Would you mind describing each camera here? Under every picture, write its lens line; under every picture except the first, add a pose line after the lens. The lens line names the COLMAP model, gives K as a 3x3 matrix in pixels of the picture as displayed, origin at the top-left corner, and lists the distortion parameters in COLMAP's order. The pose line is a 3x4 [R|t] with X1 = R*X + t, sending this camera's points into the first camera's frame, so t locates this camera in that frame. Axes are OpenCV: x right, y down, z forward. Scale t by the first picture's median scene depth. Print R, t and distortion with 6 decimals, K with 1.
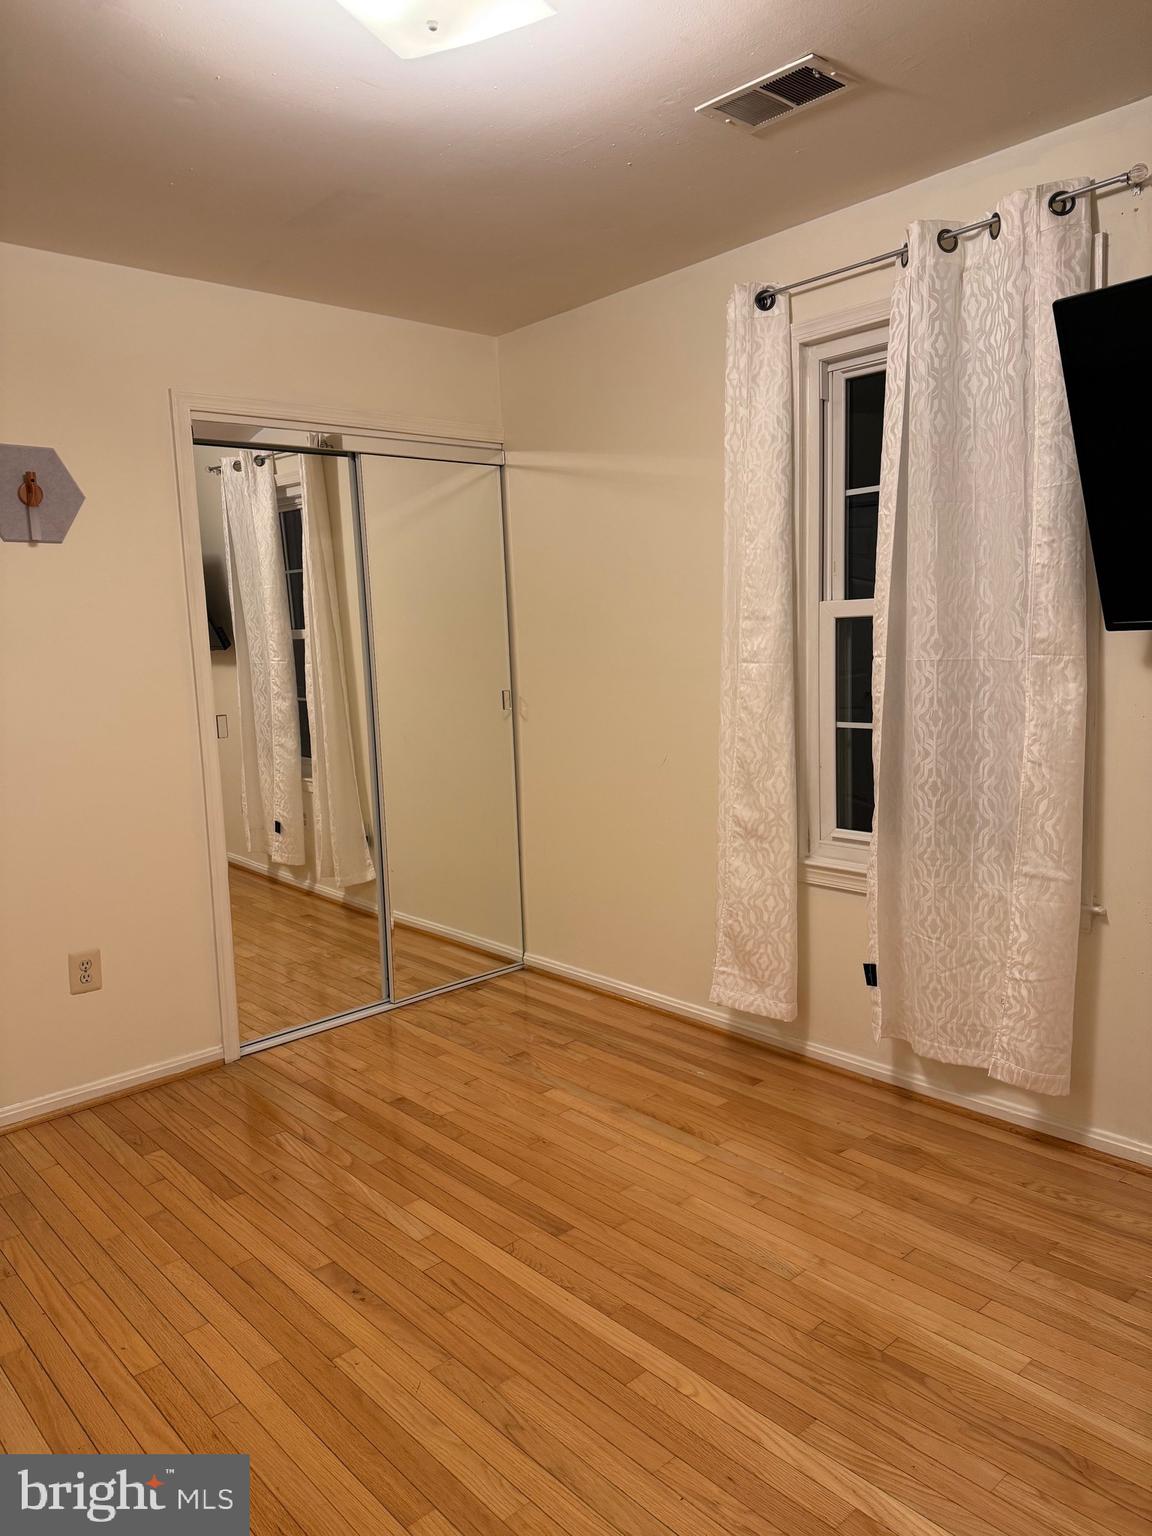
lens RADIAL K [[1084.3, 0, 576.0], [0, 1084.3, 768.0], [0, 0, 1]] dist [0.122008, -0.182938]
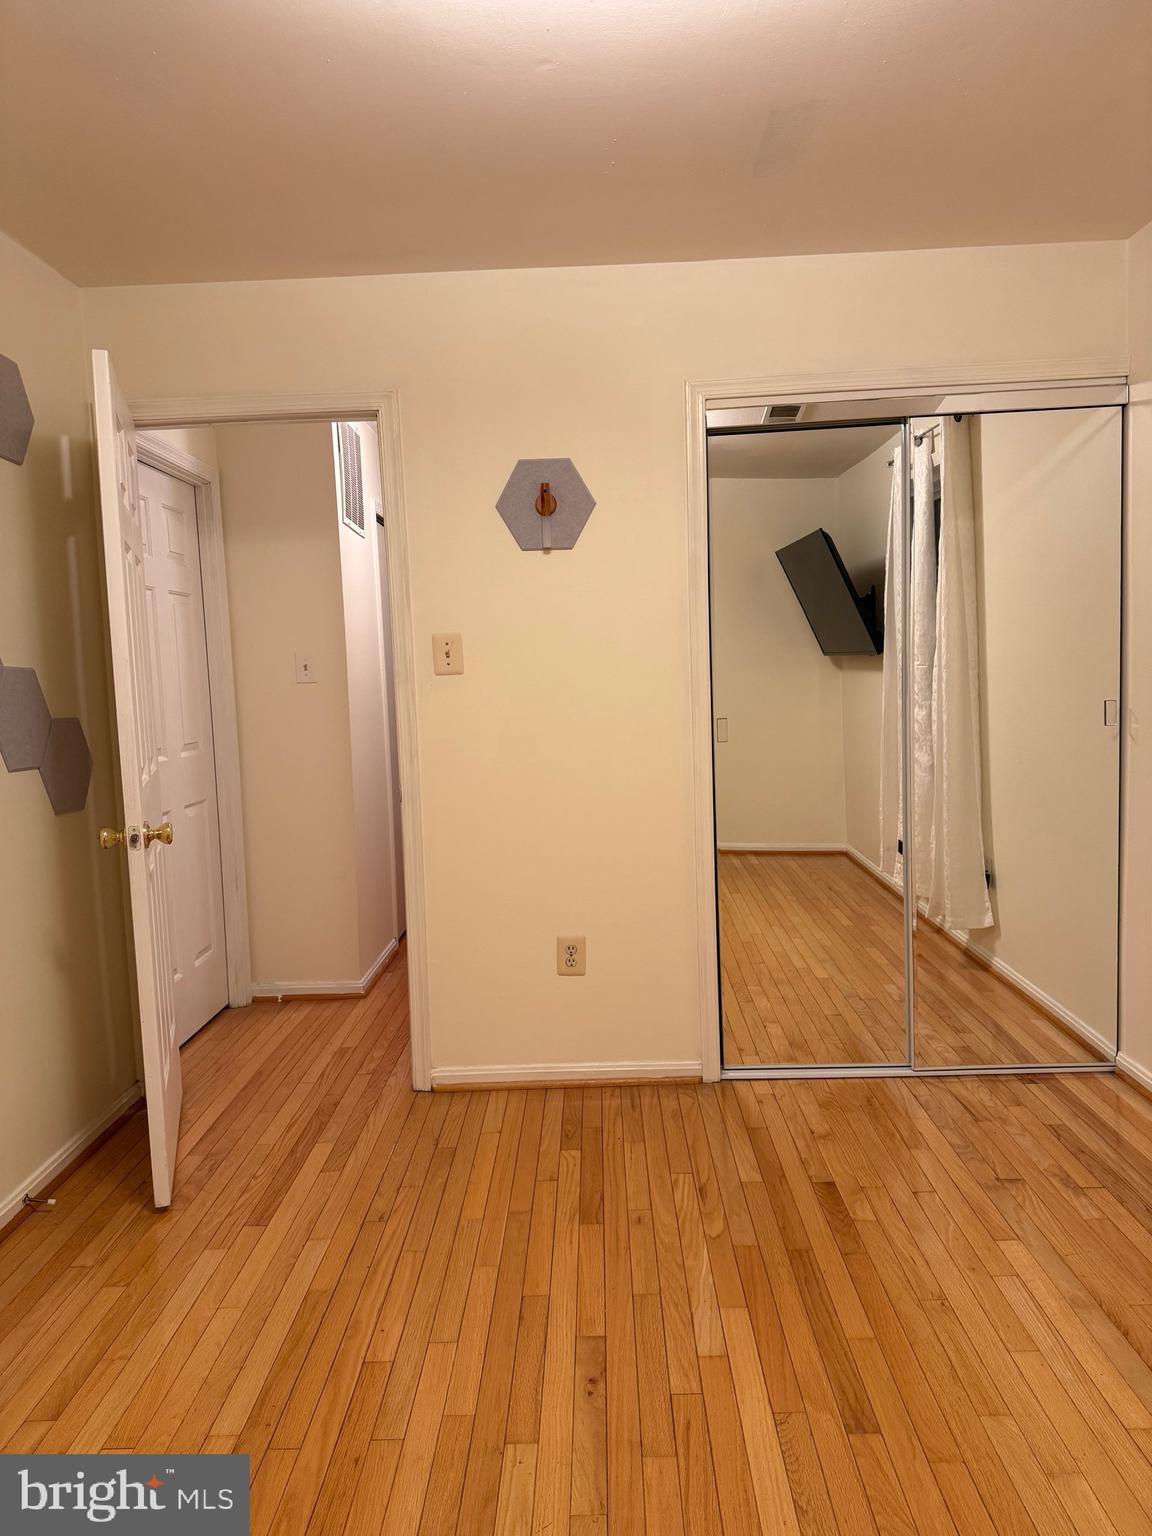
lens RADIAL K [[1091.4, 0, 577.3], [0, 1091.4, 758.3], [0, 0, 1]] dist [0.113911, -0.125813]
pose [[0.728094, 0.066730, -0.682221, 0.263625], [-0.077421, 0.996887, 0.014880, -0.019382], [0.681091, 0.041984, 0.730995, 0.242568]]
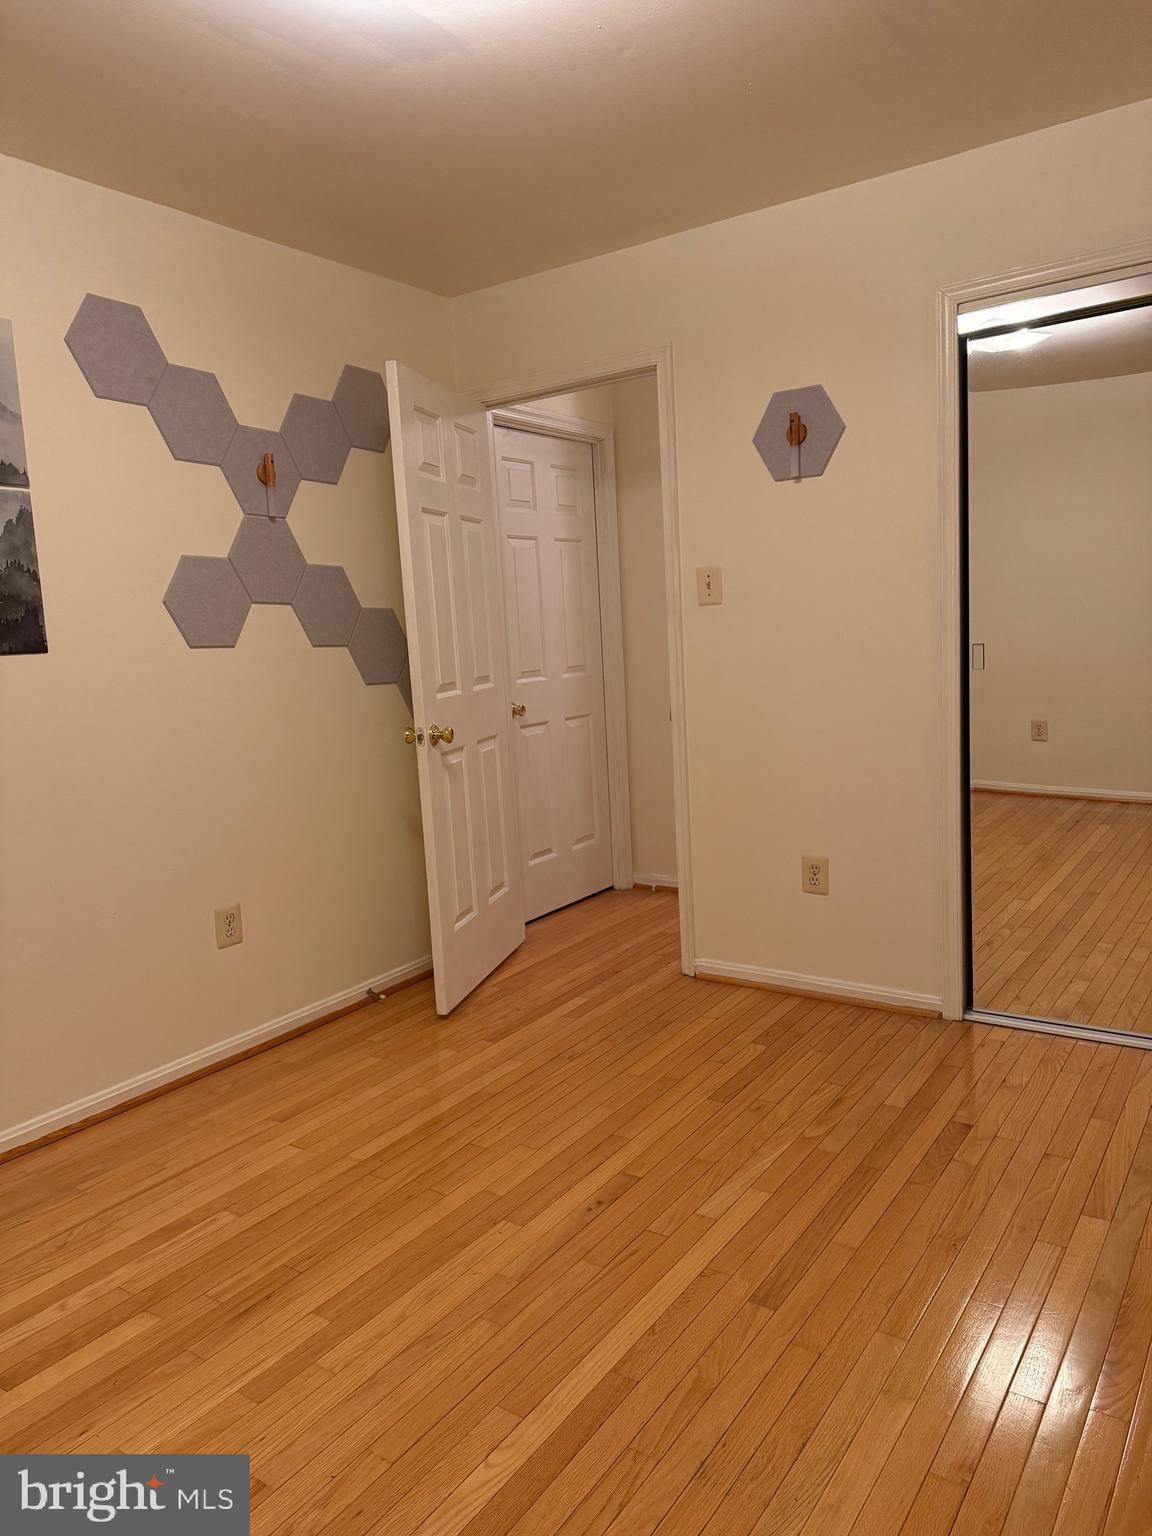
lens RADIAL K [[1084.3, 0, 576.0], [0, 1084.3, 768.0], [0, 0, 1]] dist [0.122008, -0.182938]
pose [[0.223276, 0.154076, -0.962501, 0.537967], [-0.077284, 0.987118, 0.140089, -0.054358], [0.971687, 0.043108, 0.232307, 0.529579]]
